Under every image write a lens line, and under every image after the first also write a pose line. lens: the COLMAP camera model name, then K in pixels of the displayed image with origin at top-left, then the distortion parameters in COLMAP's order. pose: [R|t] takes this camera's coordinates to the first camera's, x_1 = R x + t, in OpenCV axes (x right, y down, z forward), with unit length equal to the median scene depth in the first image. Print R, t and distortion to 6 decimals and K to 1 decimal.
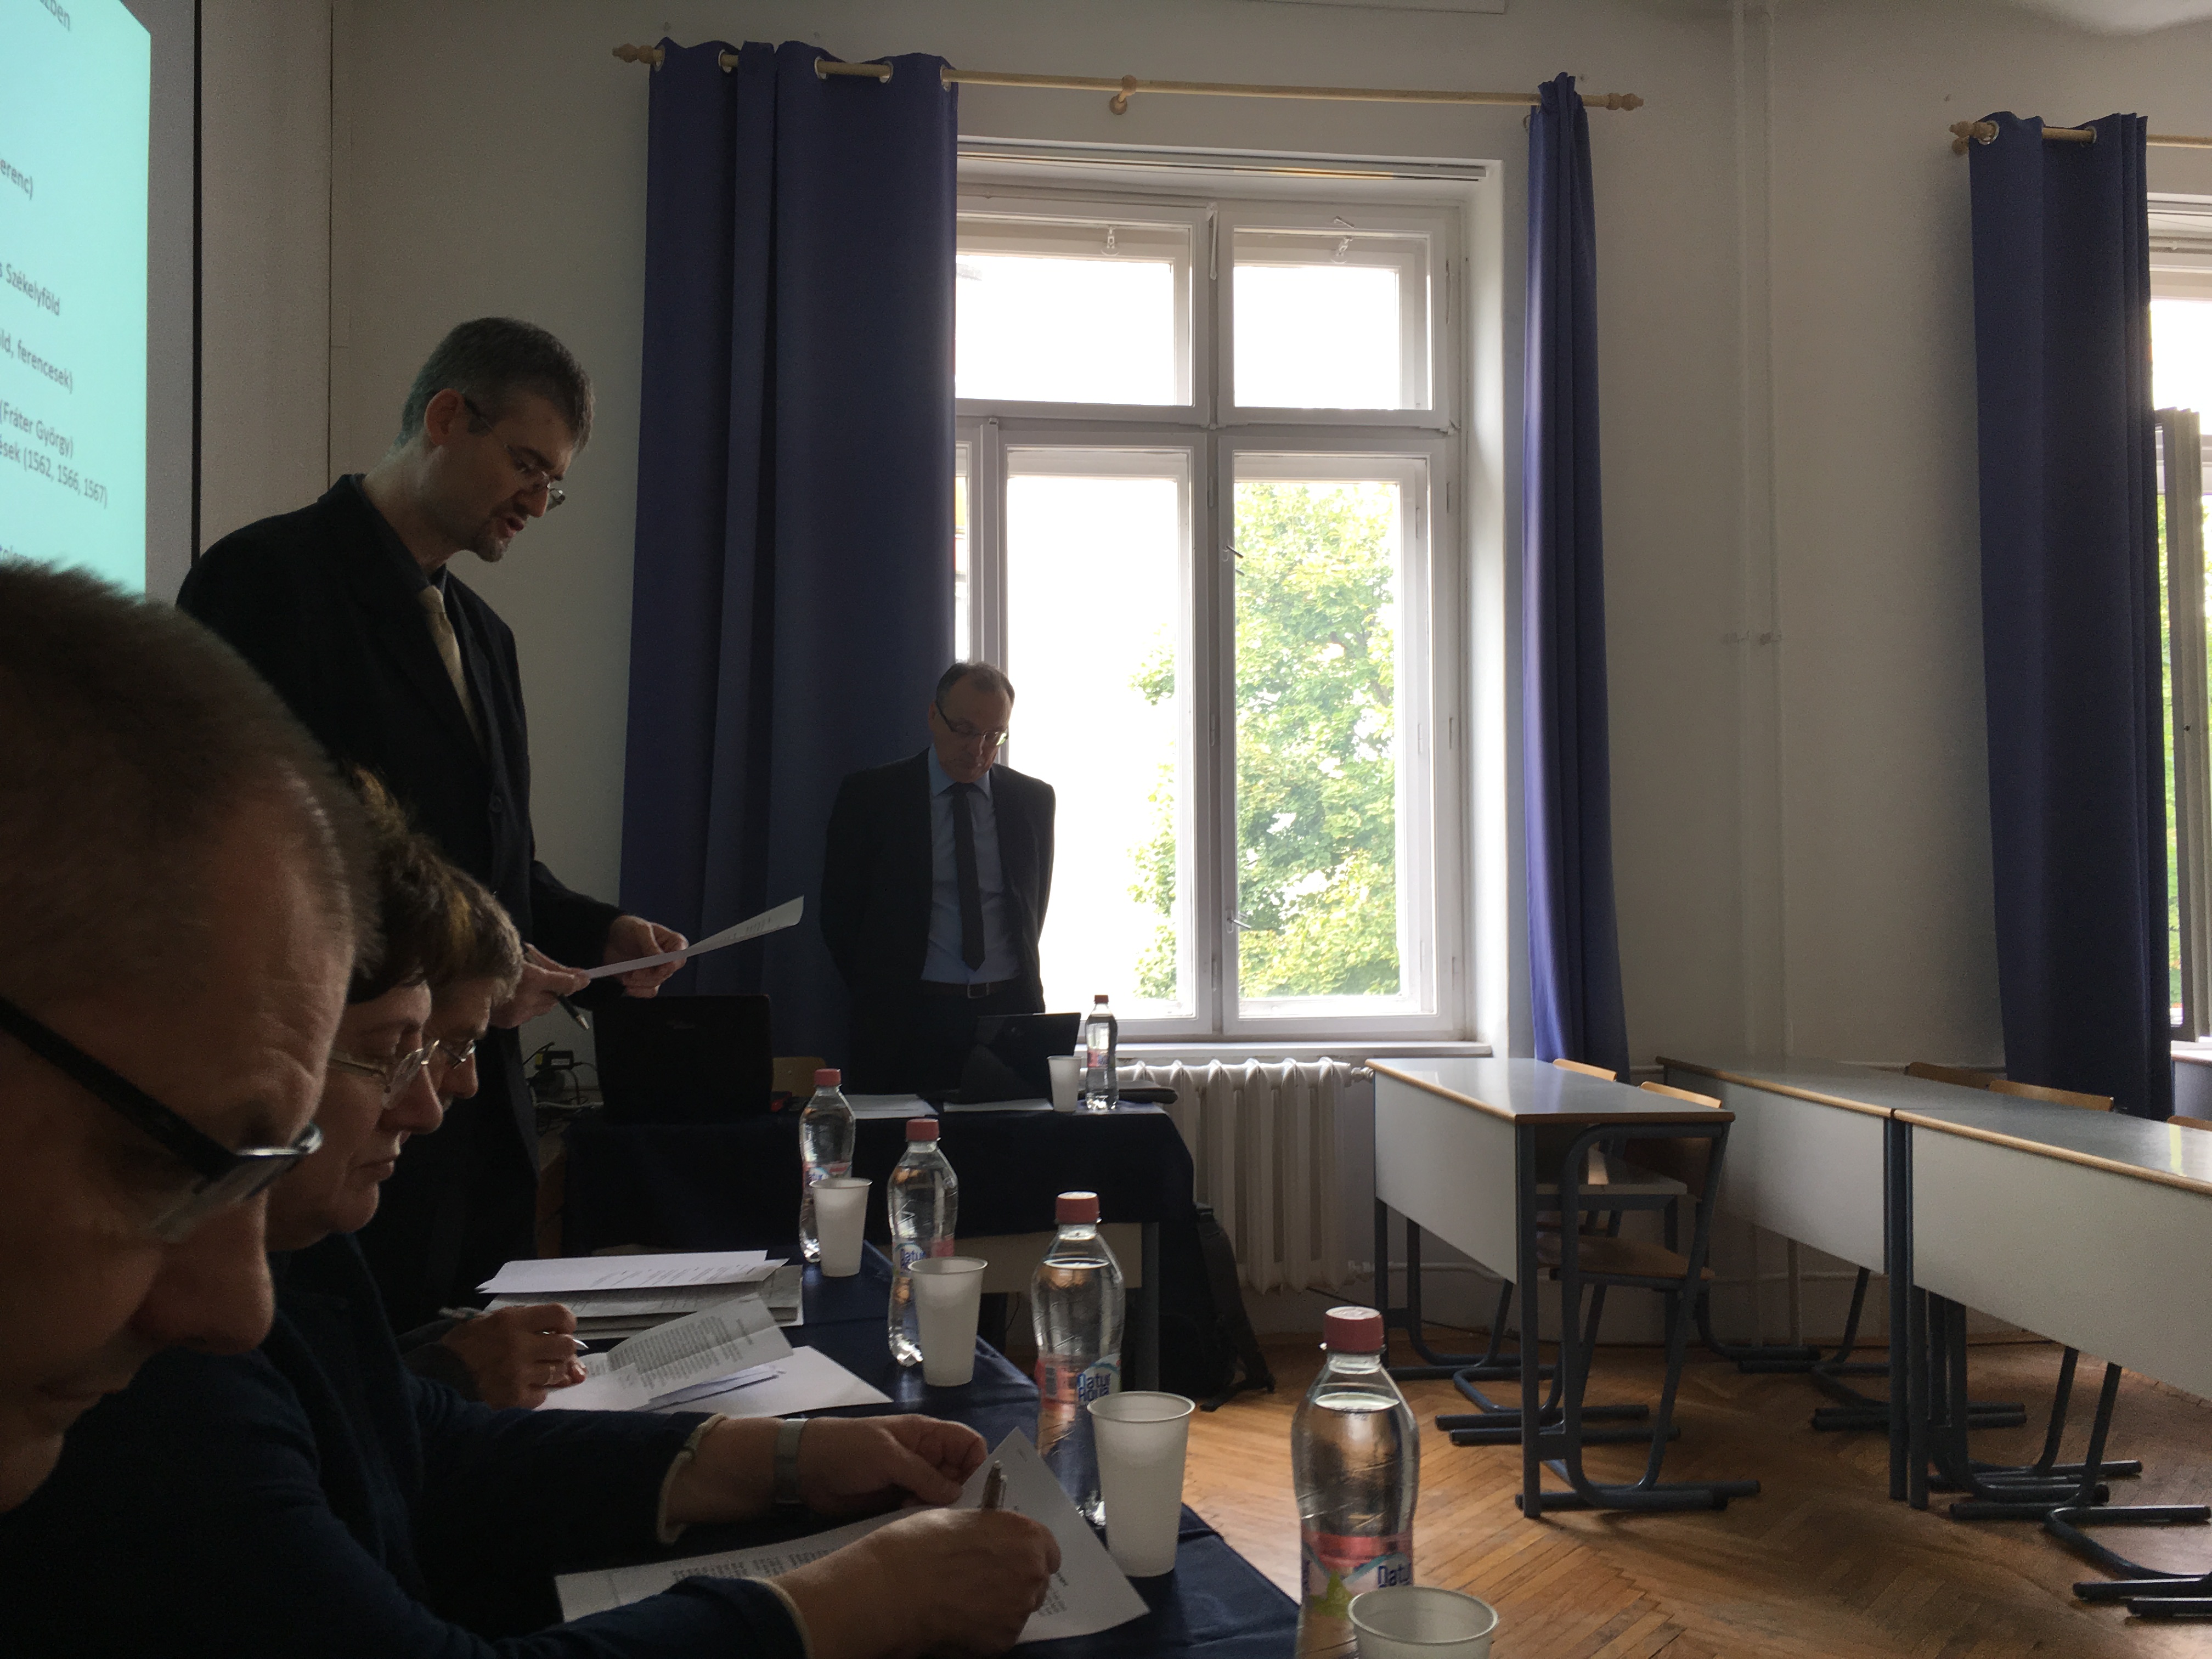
lens RADIAL K [[1893.5, 0, 1106.8], [0, 1893.5, 813.7], [0, 0, 1]] dist [0.071976, -0.101284]
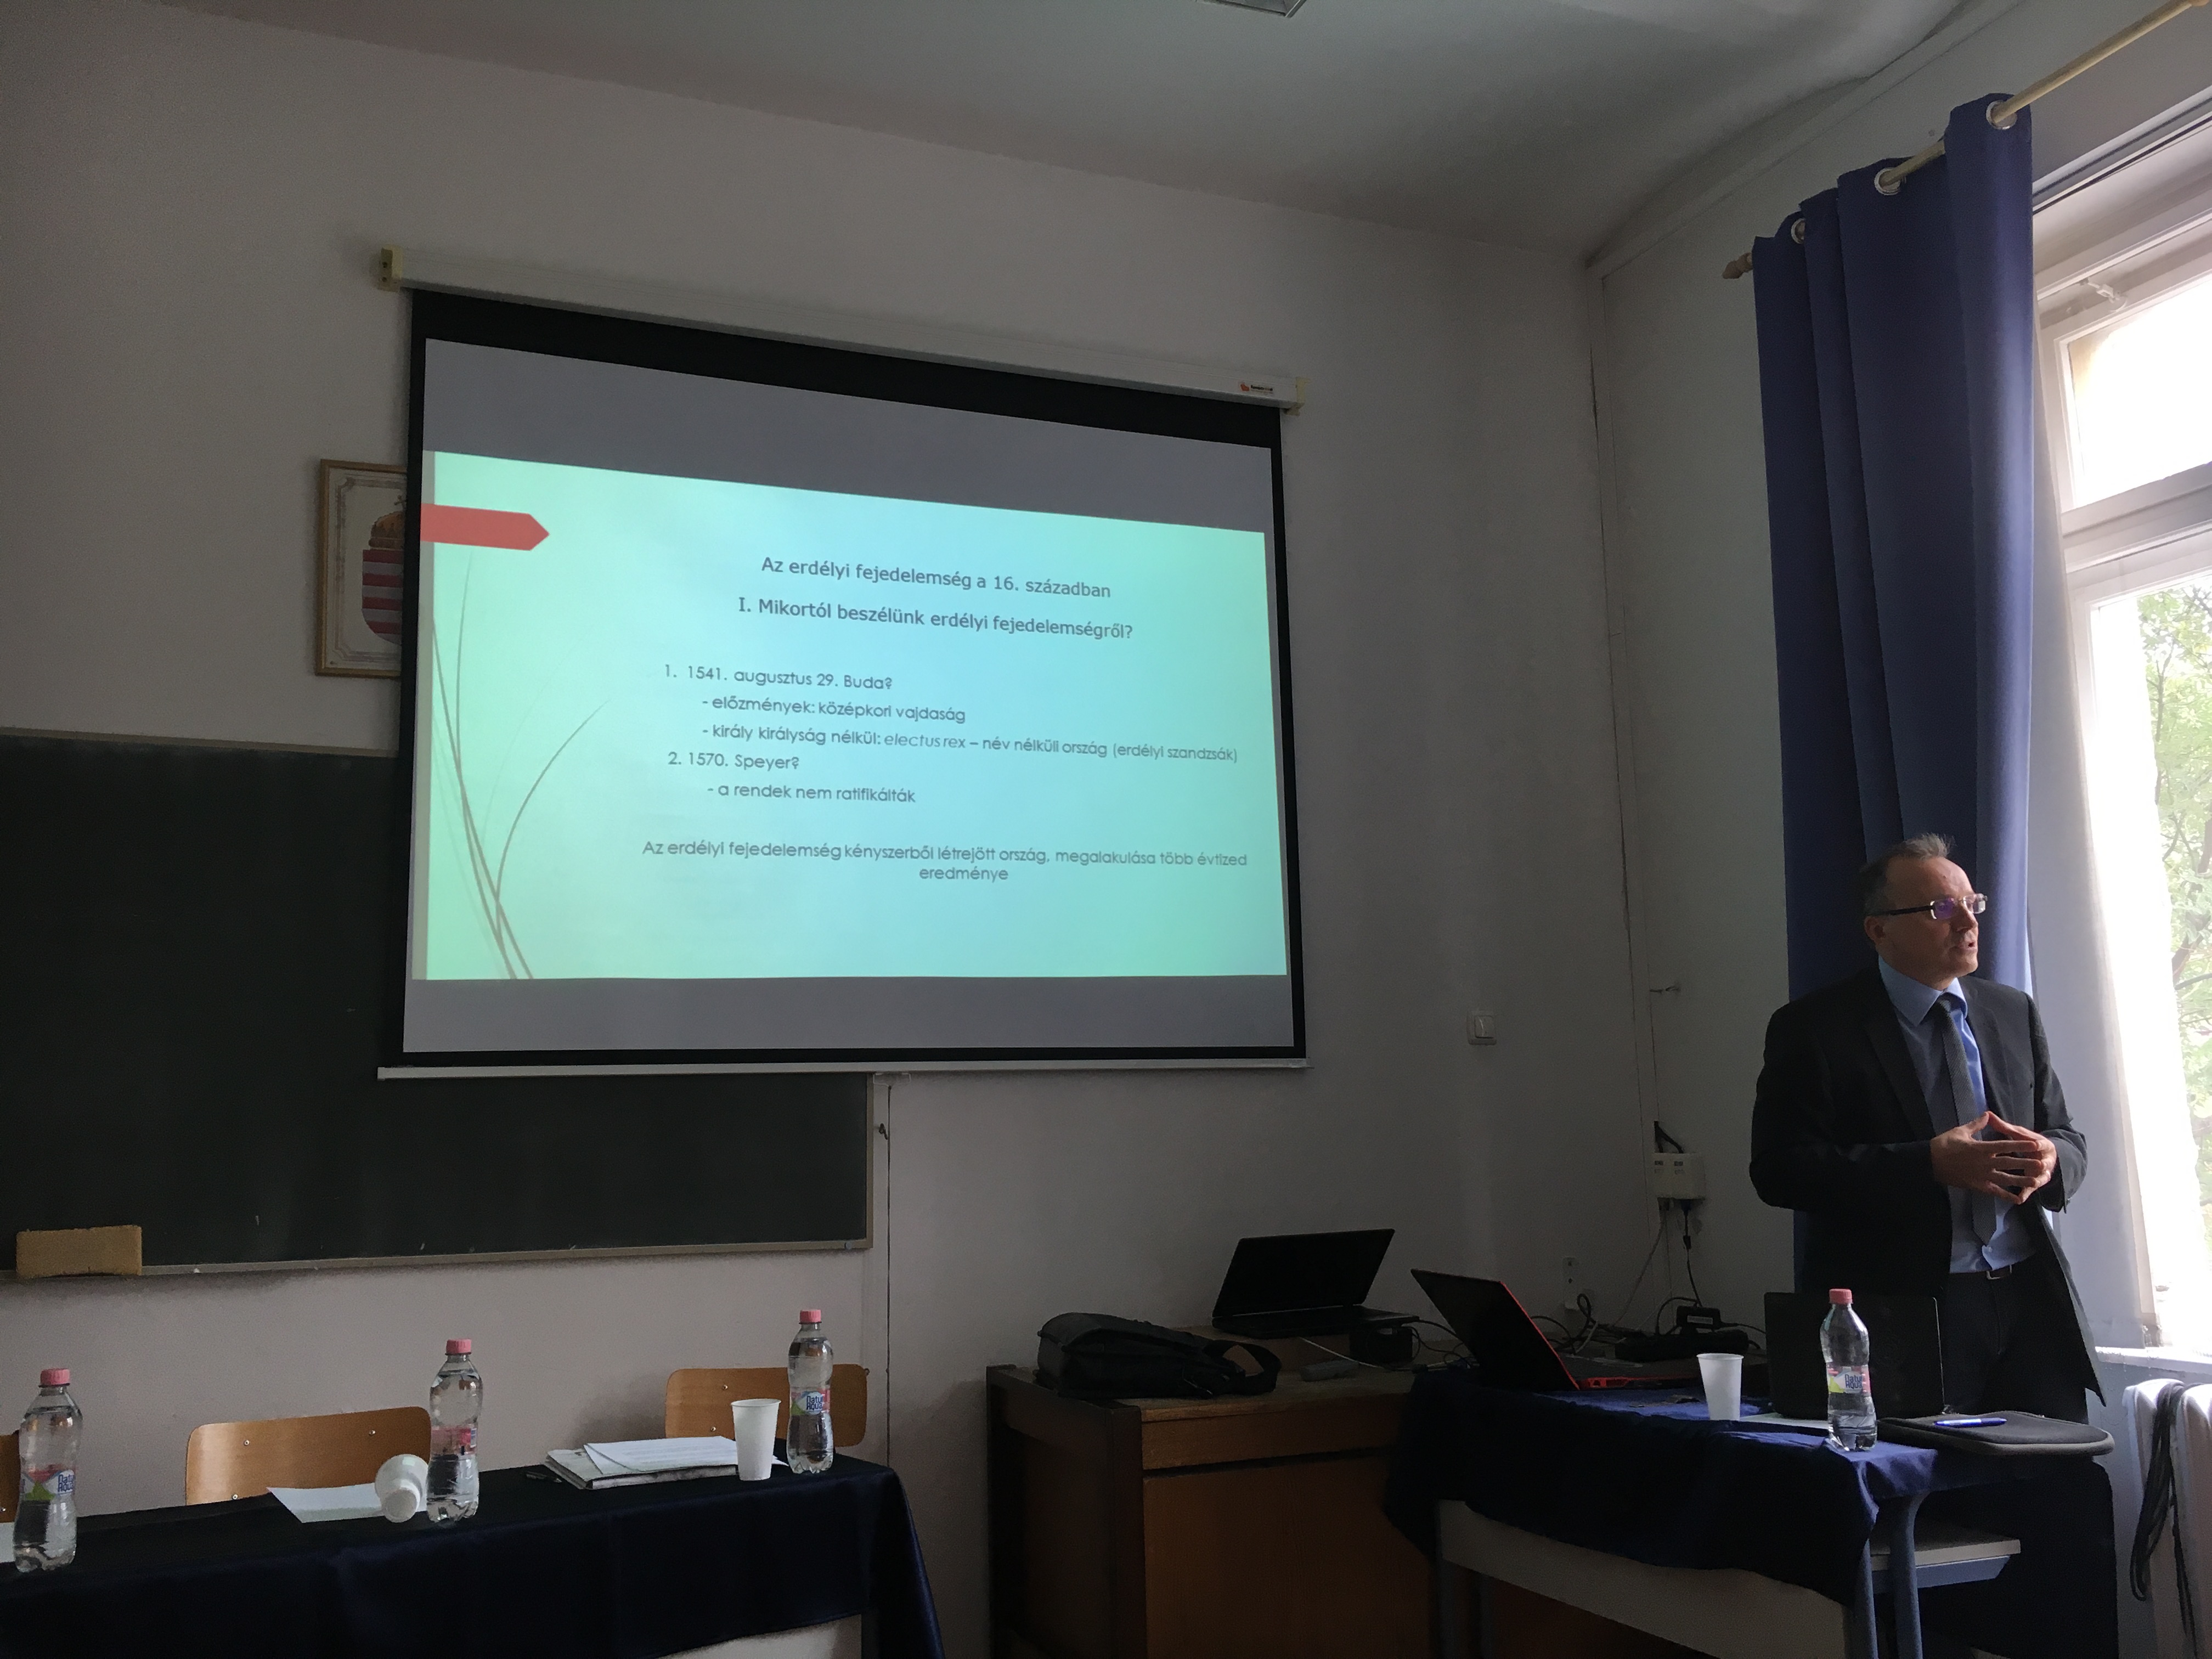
lens RADIAL K [[1893.5, 0, 1098.4], [0, 1893.5, 820.9], [0, 0, 1]] dist [0.071976, -0.101284]
pose [[0.243215, -0.154333, -0.957616, 0.527268], [0.052422, 0.987909, -0.145902, 0.005886], [0.968555, -0.014715, 0.248365, 0.410161]]
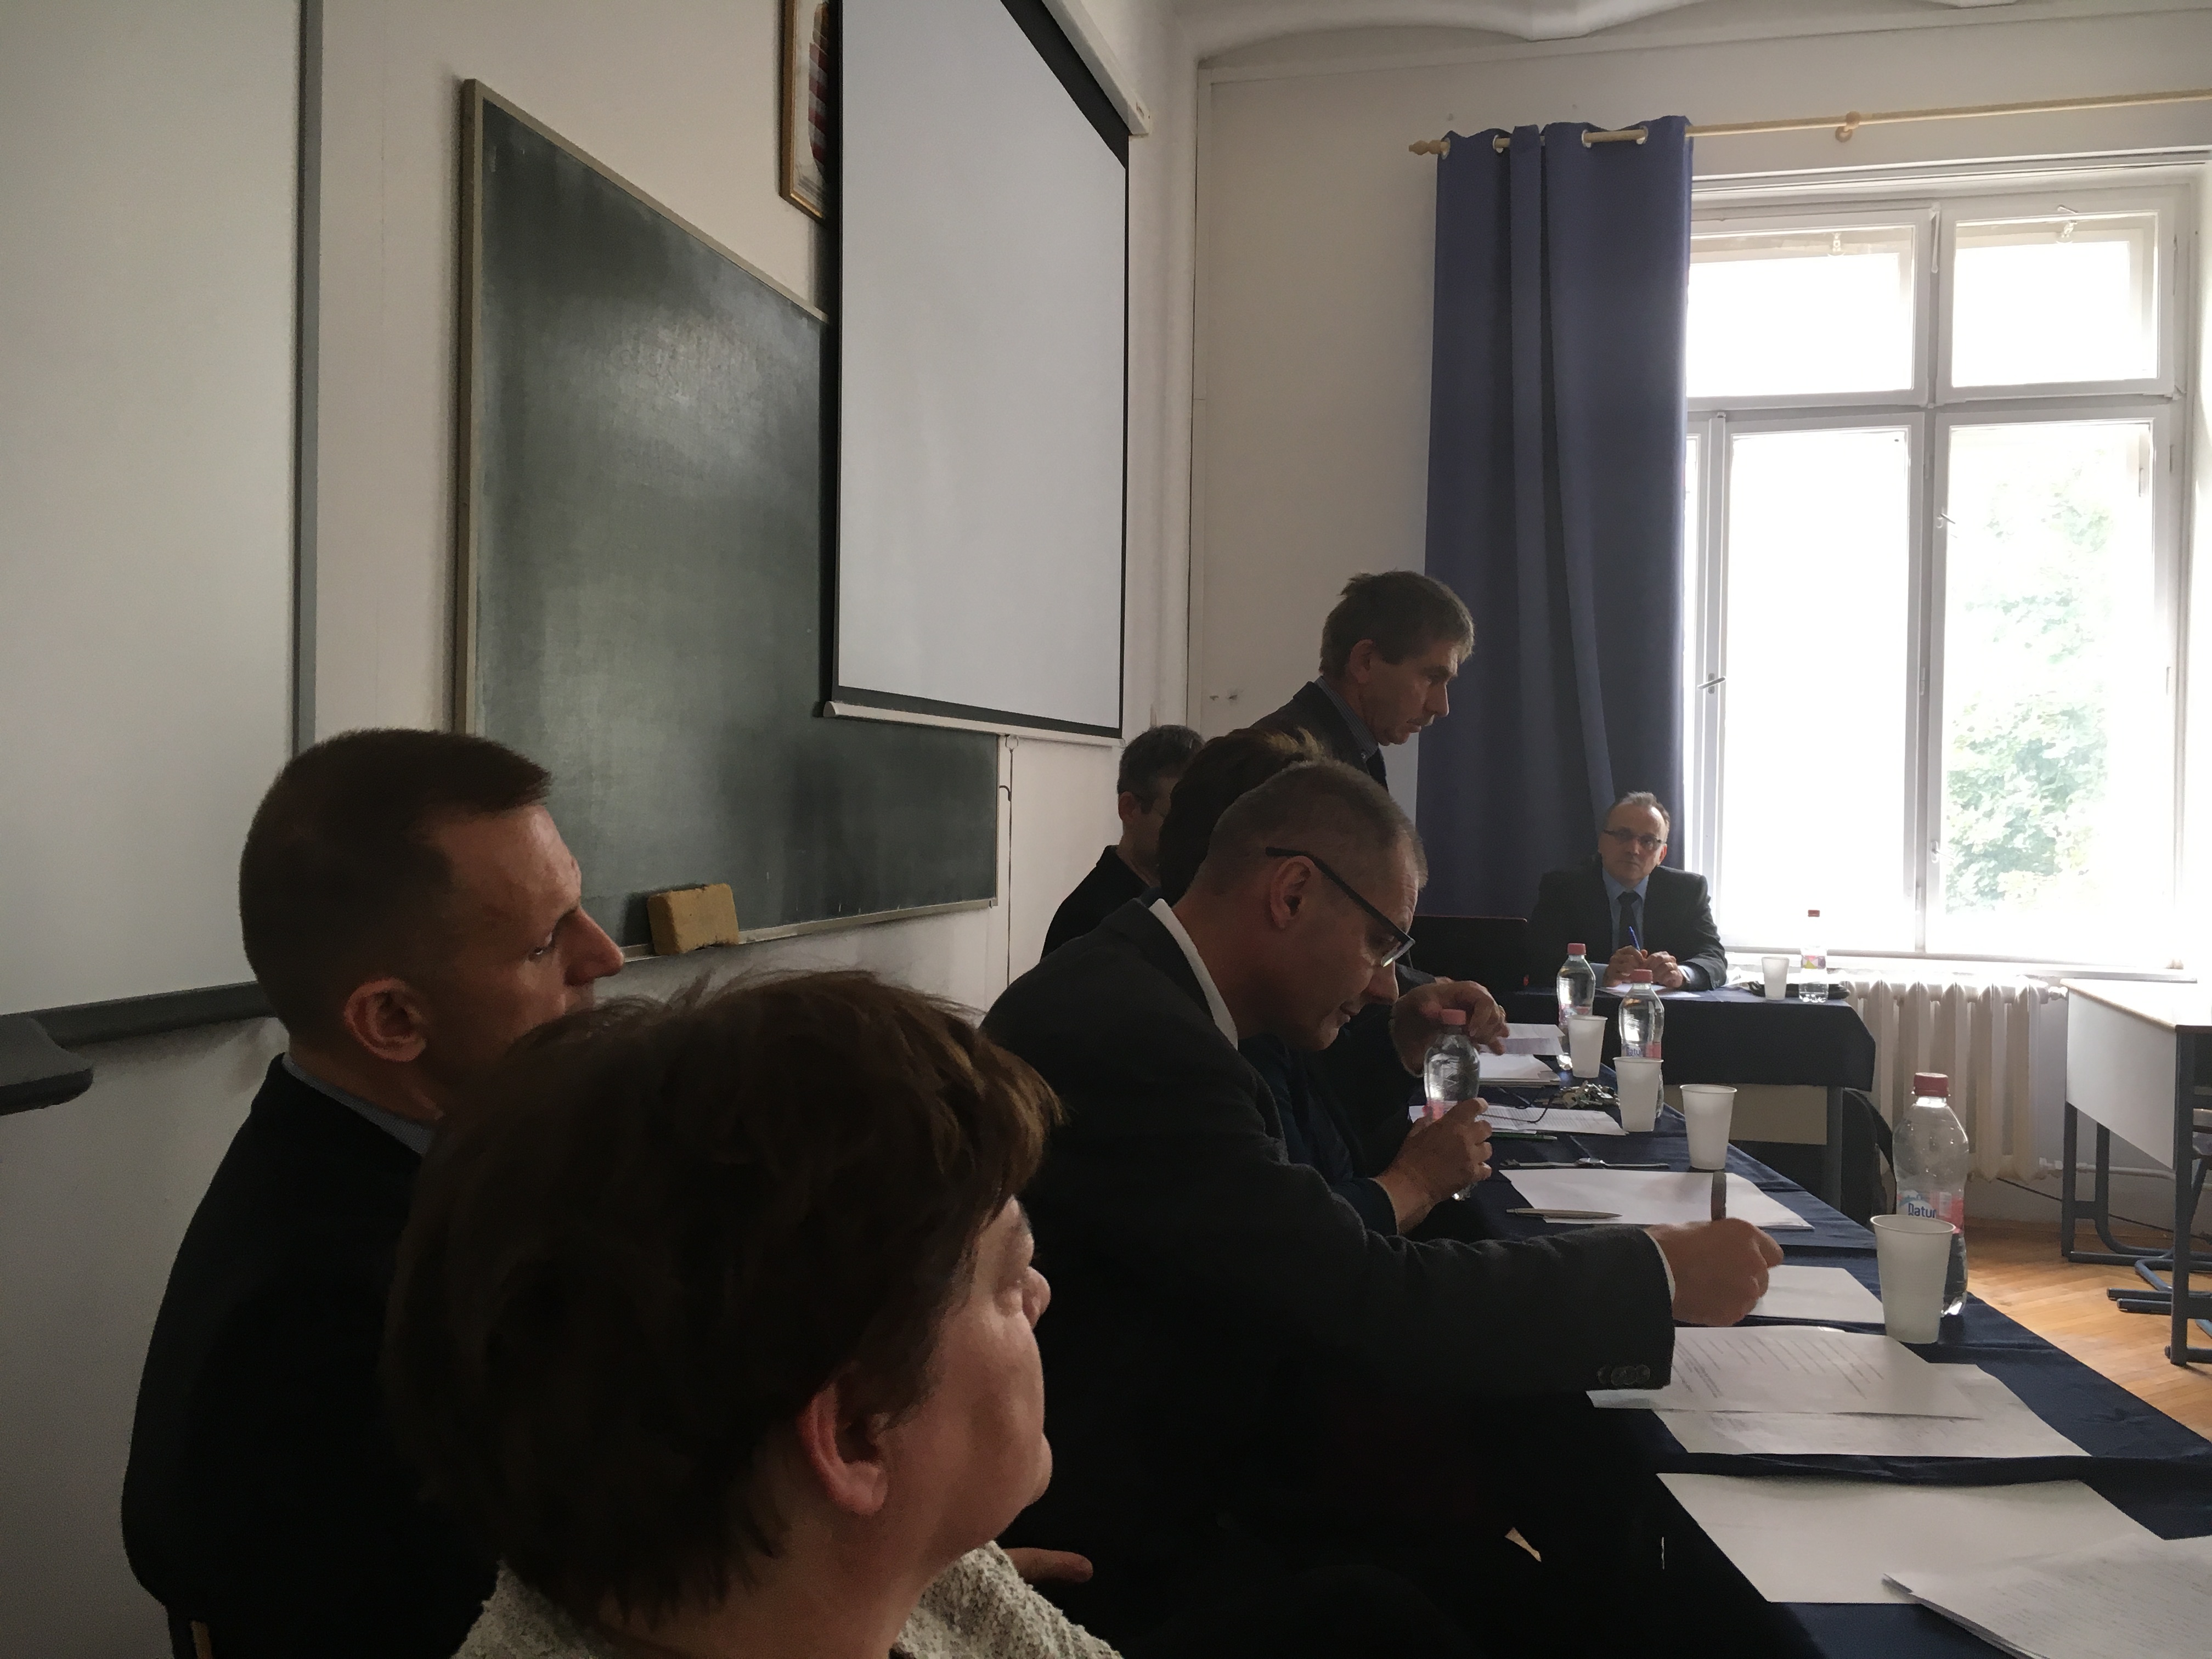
lens RADIAL K [[1893.5, 0, 1103.6], [0, 1893.5, 813.7], [0, 0, 1]] dist [0.071976, -0.101284]
pose [[0.929753, 0.022205, -0.367514, 0.025033], [-0.005994, 0.998960, 0.045193, -0.014934], [0.368135, -0.039816, 0.928919, -0.242409]]
